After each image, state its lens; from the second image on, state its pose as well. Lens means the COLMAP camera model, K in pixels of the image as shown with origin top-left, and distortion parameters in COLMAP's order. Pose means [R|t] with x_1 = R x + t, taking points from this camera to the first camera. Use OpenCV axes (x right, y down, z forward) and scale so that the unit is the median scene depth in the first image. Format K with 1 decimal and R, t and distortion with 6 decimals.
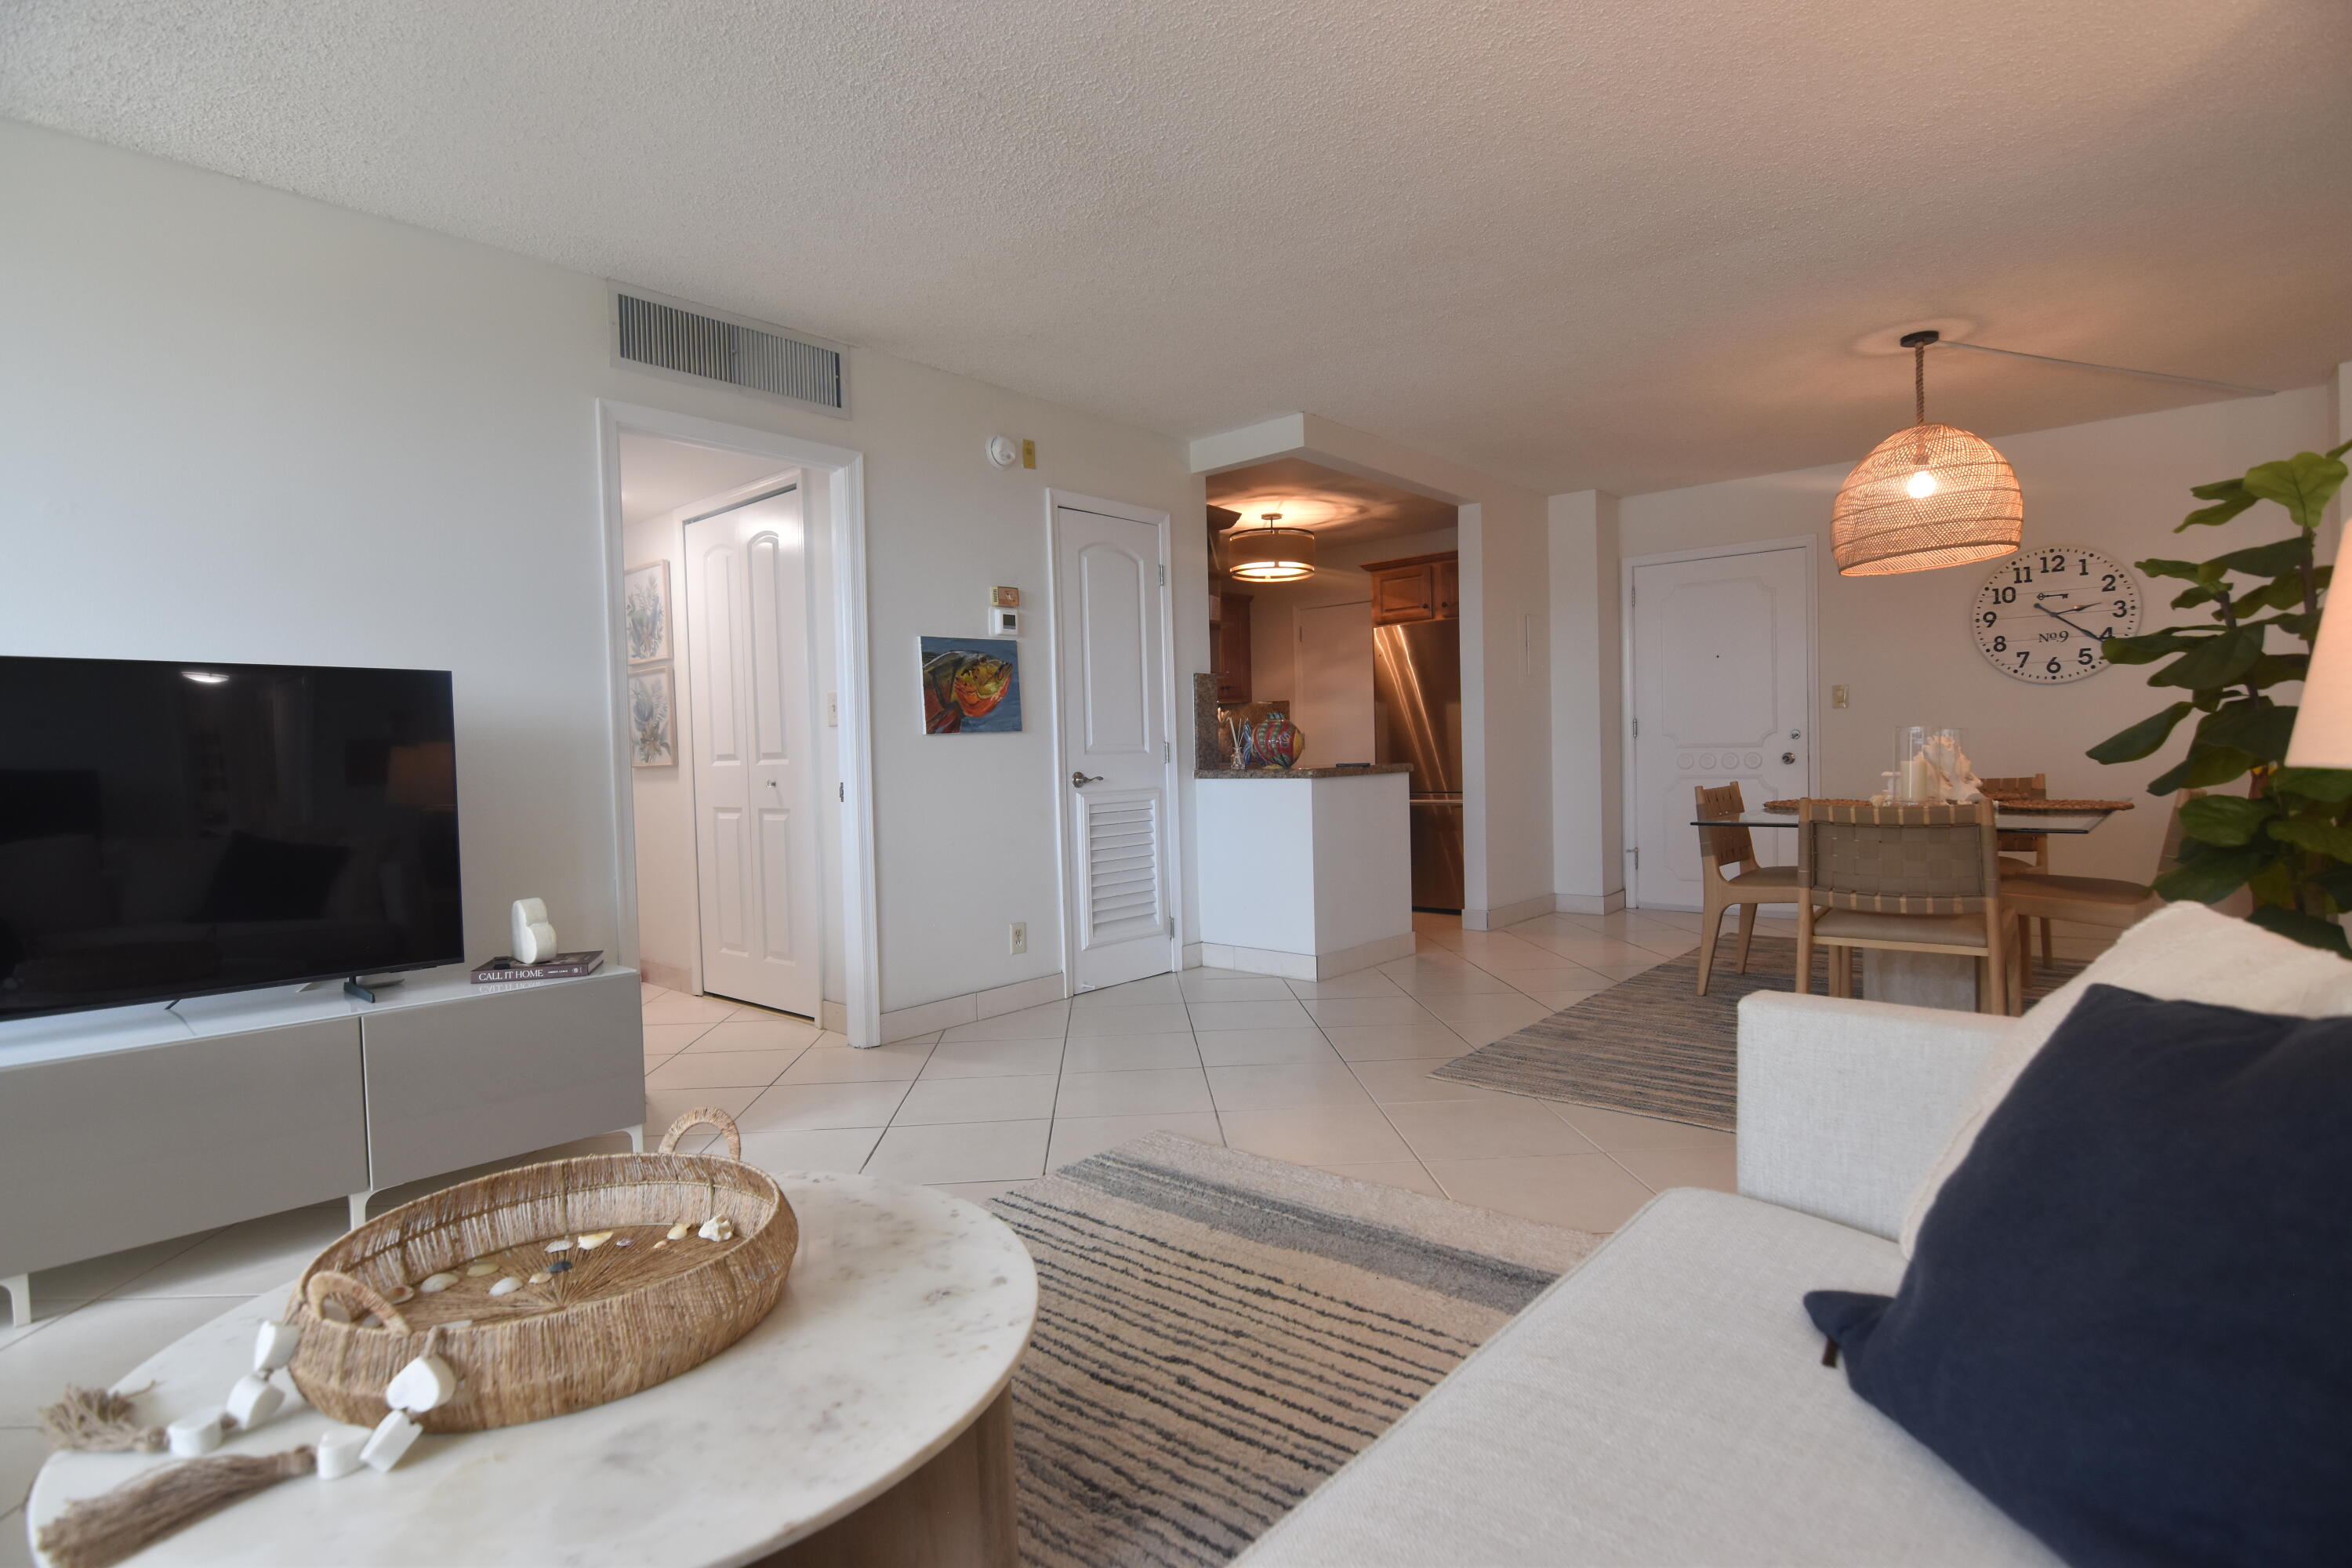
lens RADIAL K [[1151.8, 0, 1172.5], [0, 1151.8, 785.5], [0, 0, 1]] dist [0.005456, -0.020103]
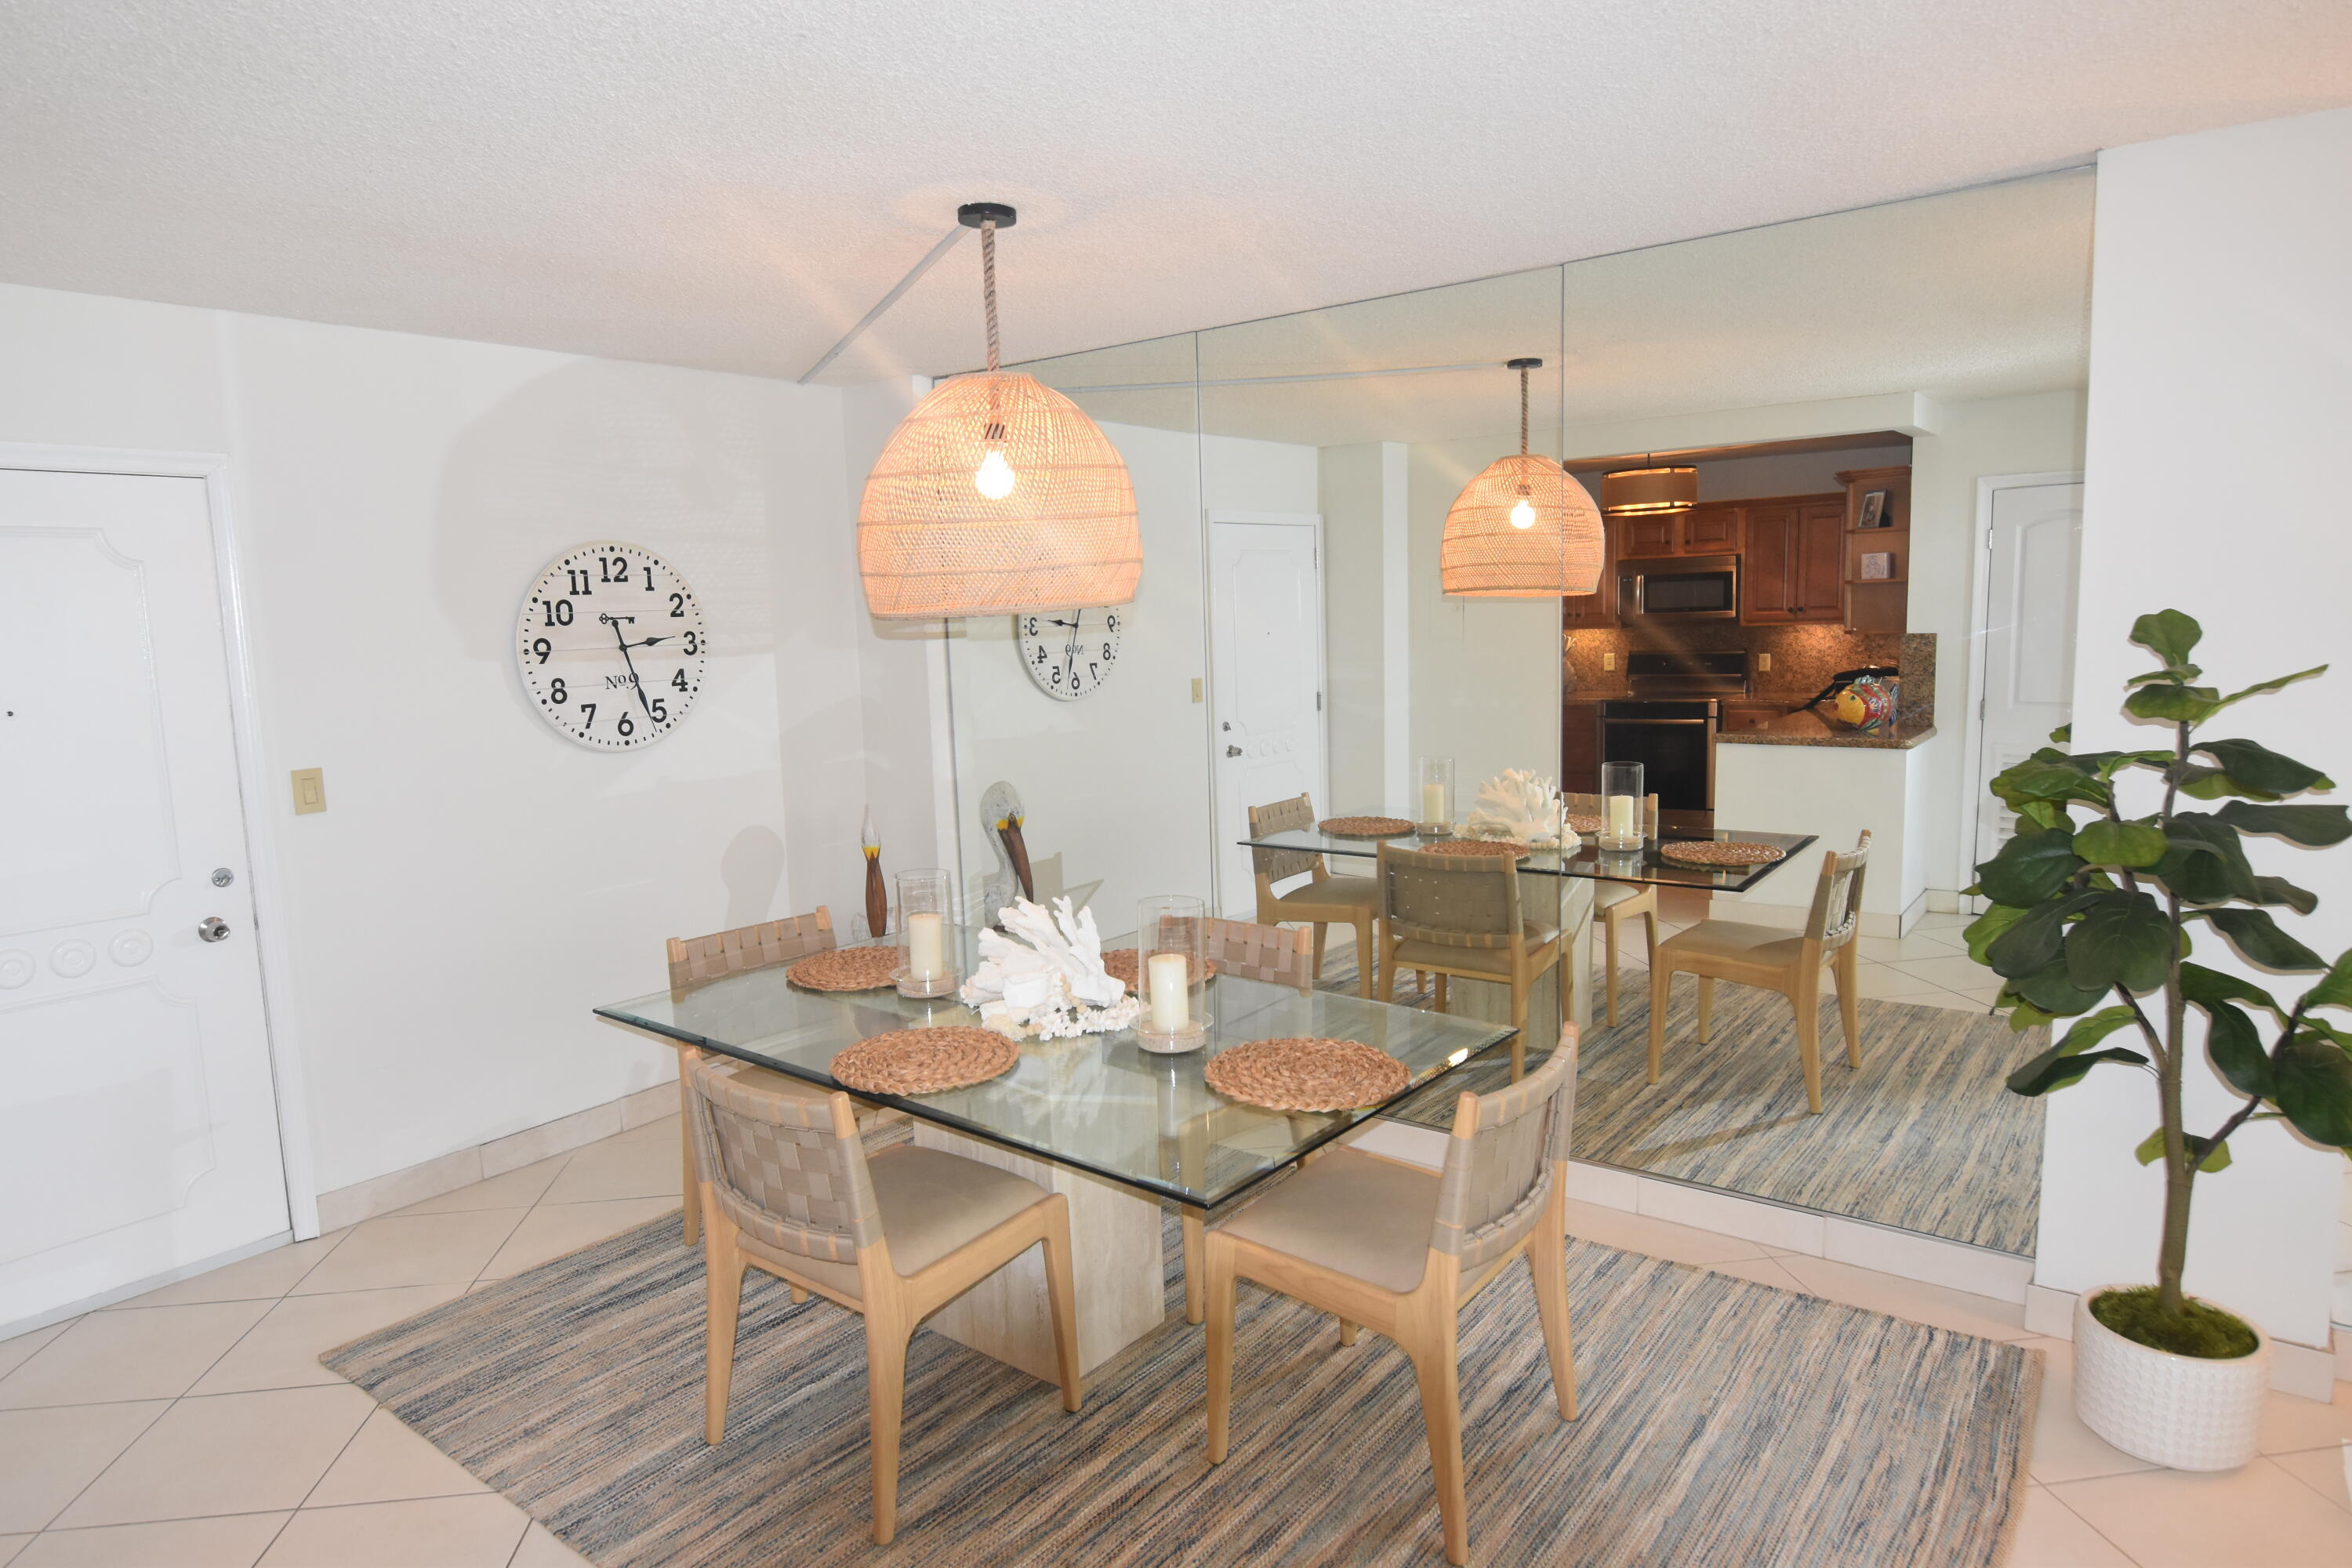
lens RADIAL K [[1391.7, 0, 1176.0], [0, 1391.7, 786.4], [0, 0, 1]] dist [0.001326, -0.018301]
pose [[-0.069010, -0.099129, 0.992679, -0.053504], [0.060030, 0.992835, 0.103318, -0.138908], [-0.995808, 0.066720, -0.062565, 0.770312]]
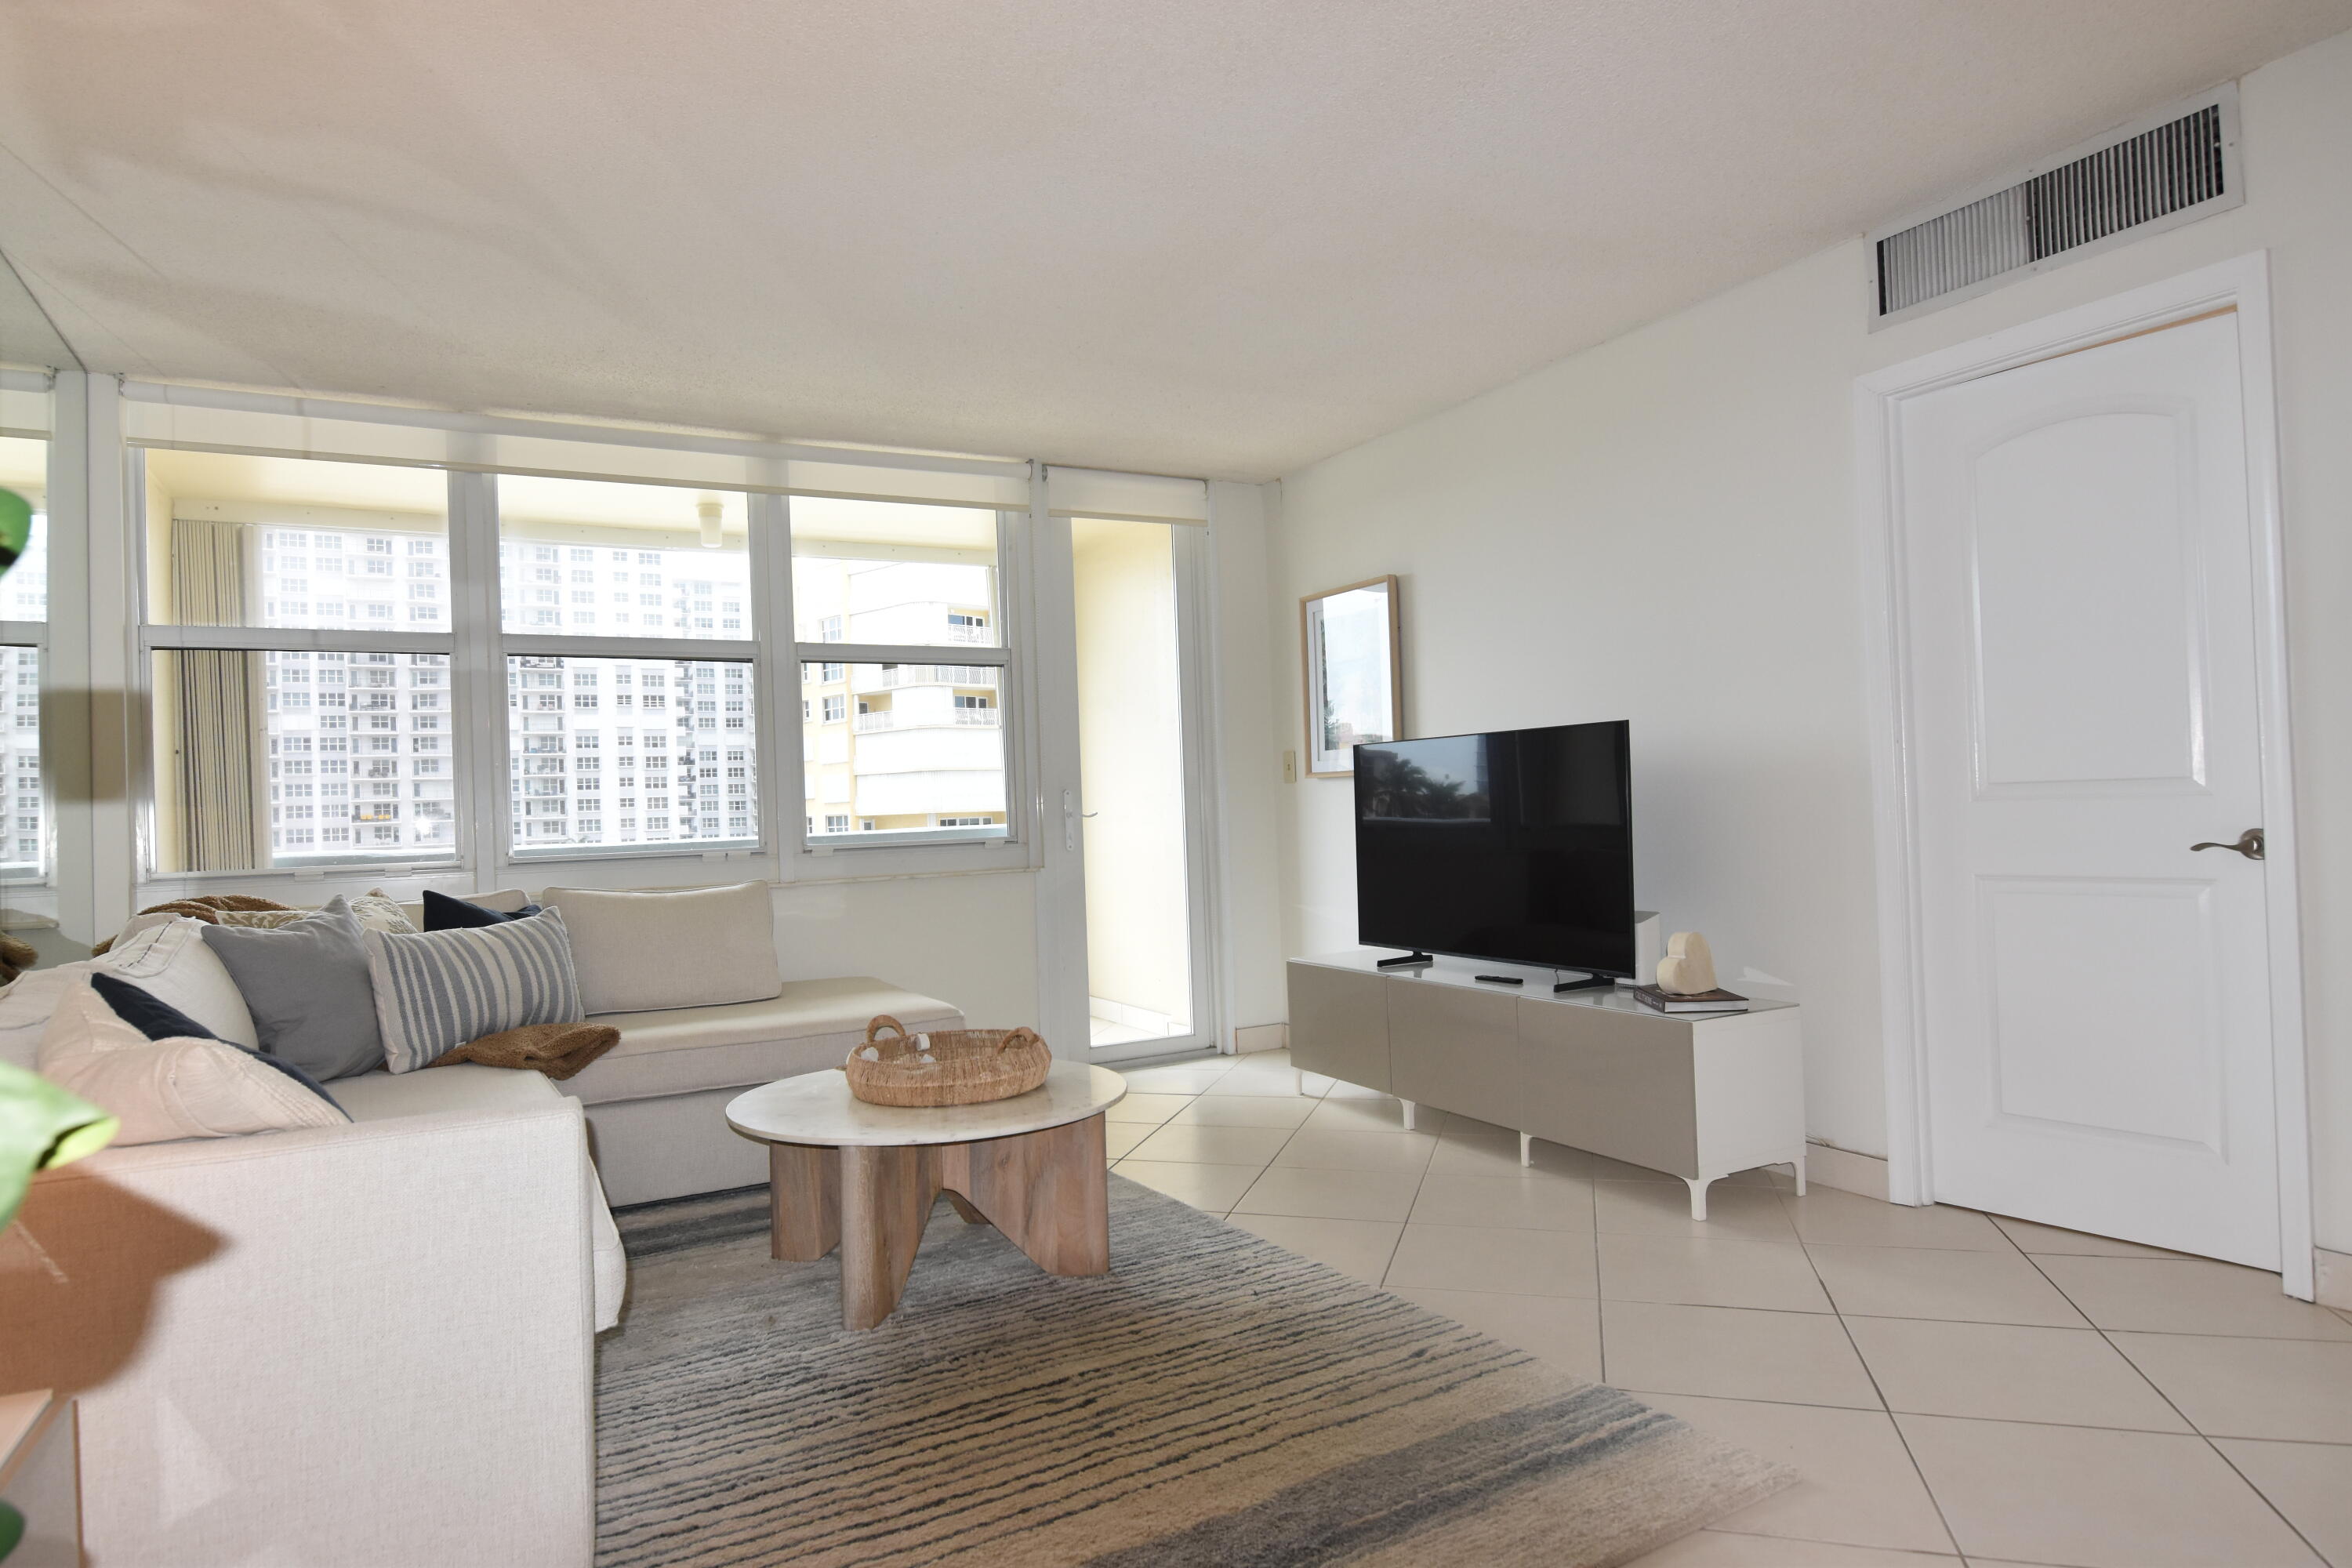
lens RADIAL K [[1355.5, 0, 1165.2], [0, 1355.5, 789.9], [0, 0, 1]] dist [-0.000630, -0.013820]
pose [[-0.335914, 0.024524, -0.941573, 0.413182], [0.018613, 0.999639, 0.019396, -0.033766], [0.941709, -0.011010, -0.336249, 0.537749]]
